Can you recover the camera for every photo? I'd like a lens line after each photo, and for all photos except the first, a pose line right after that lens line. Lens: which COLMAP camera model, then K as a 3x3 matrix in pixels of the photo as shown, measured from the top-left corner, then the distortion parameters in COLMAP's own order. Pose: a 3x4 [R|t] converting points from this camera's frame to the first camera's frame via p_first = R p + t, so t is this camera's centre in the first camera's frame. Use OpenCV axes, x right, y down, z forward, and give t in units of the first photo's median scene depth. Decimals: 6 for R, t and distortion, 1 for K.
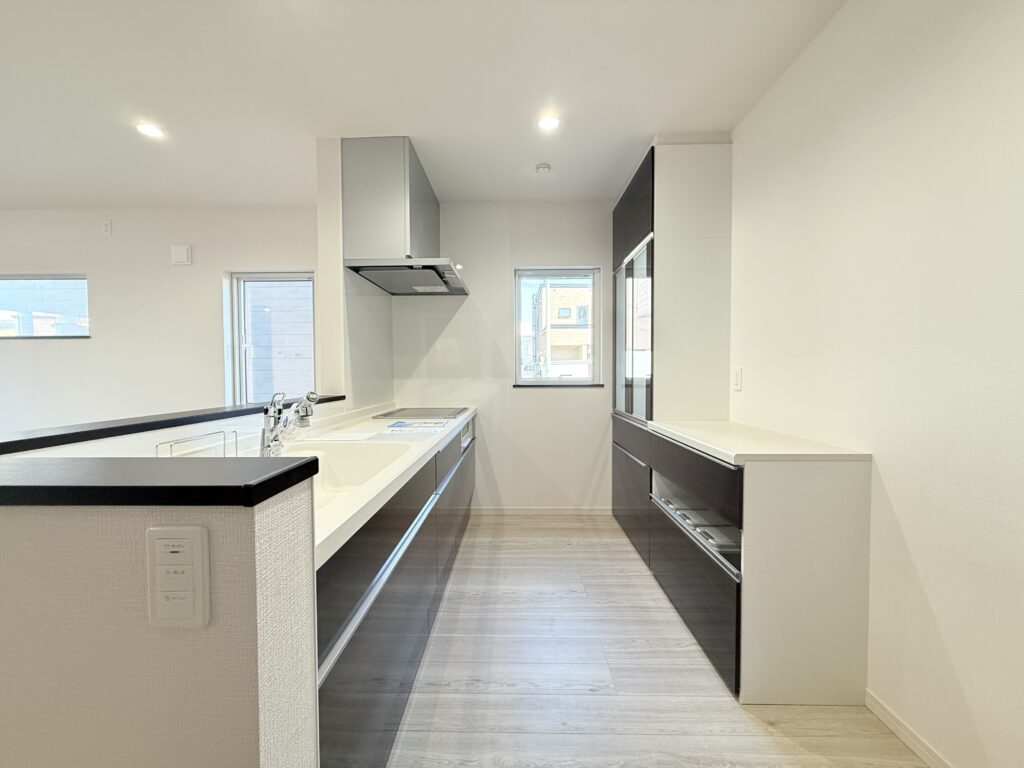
lens RADIAL K [[404.8, 0, 510.3], [0, 404.8, 382.4], [0, 0, 1]] dist [-0.001027, 0.000410]
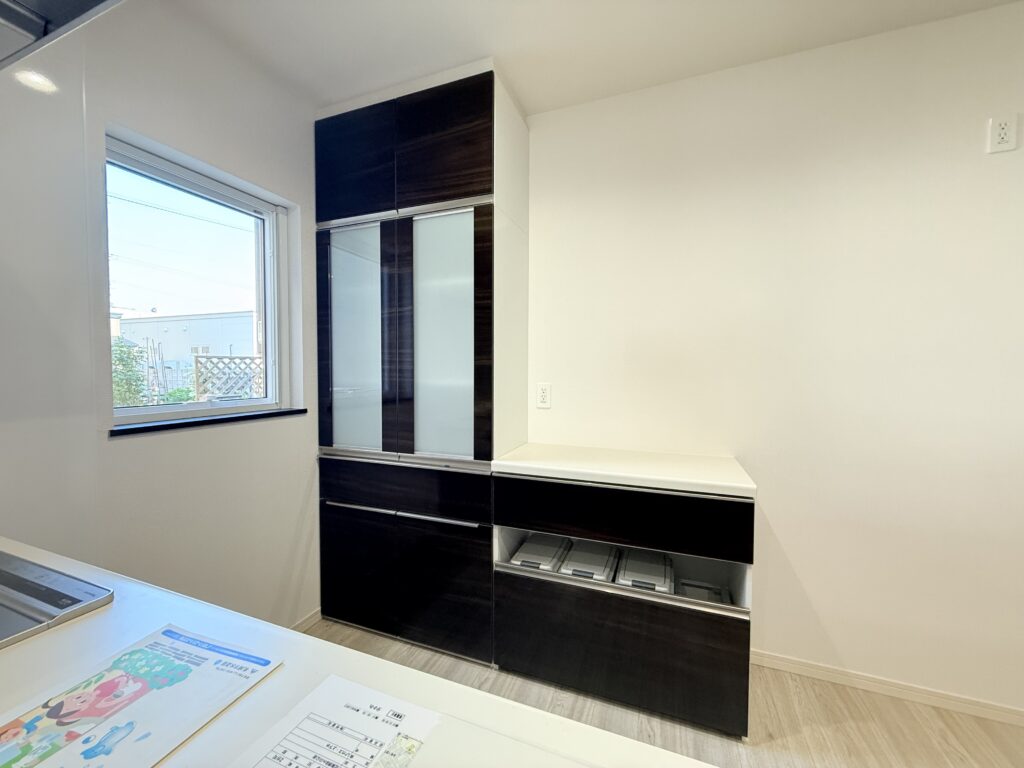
lens RADIAL K [[404.8, 0, 510.3], [0, 404.8, 382.4], [0, 0, 1]] dist [-0.001027, 0.000410]
pose [[0.346620, -0.025014, 0.937672, -0.303005], [0.020255, 0.999611, 0.019179, -0.054213], [-0.937787, 0.012345, 0.346992, 0.714231]]
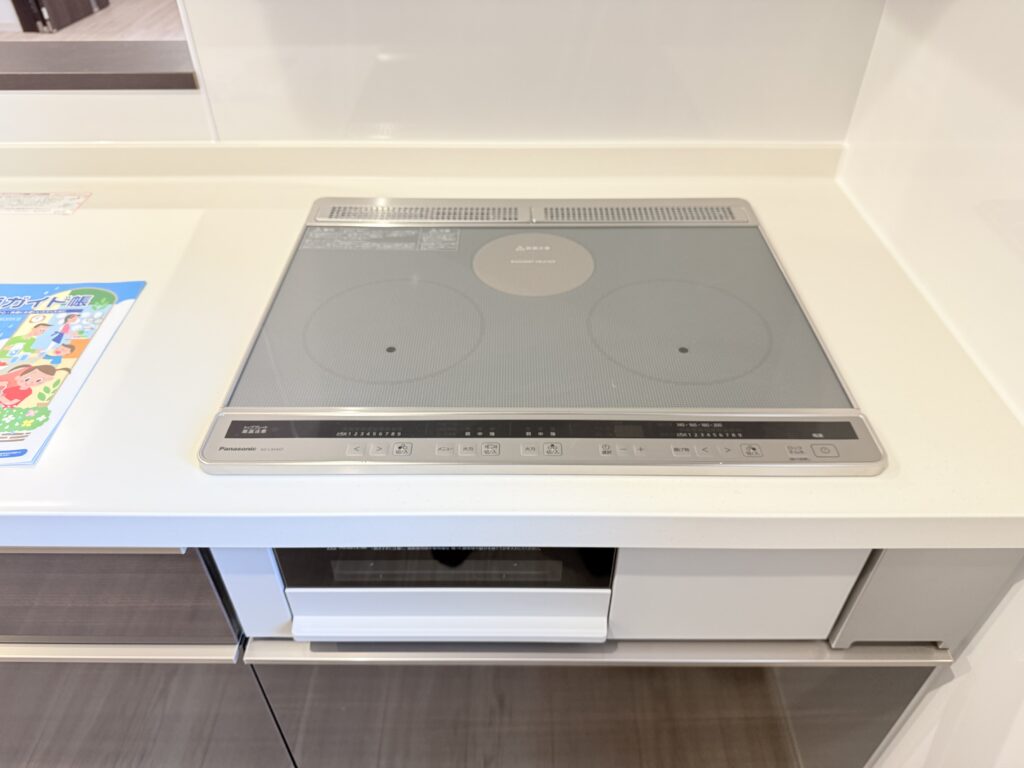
lens RADIAL K [[733.7, 0, 512.2], [0, 733.7, 387.1], [0, 0, 1]] dist [0.006161, -0.003831]
pose [[0.009134, 0.651202, -0.758849, 0.049058], [-0.021266, 0.758836, 0.650935, -0.115947], [0.999732, 0.010192, 0.020779, 1.174555]]
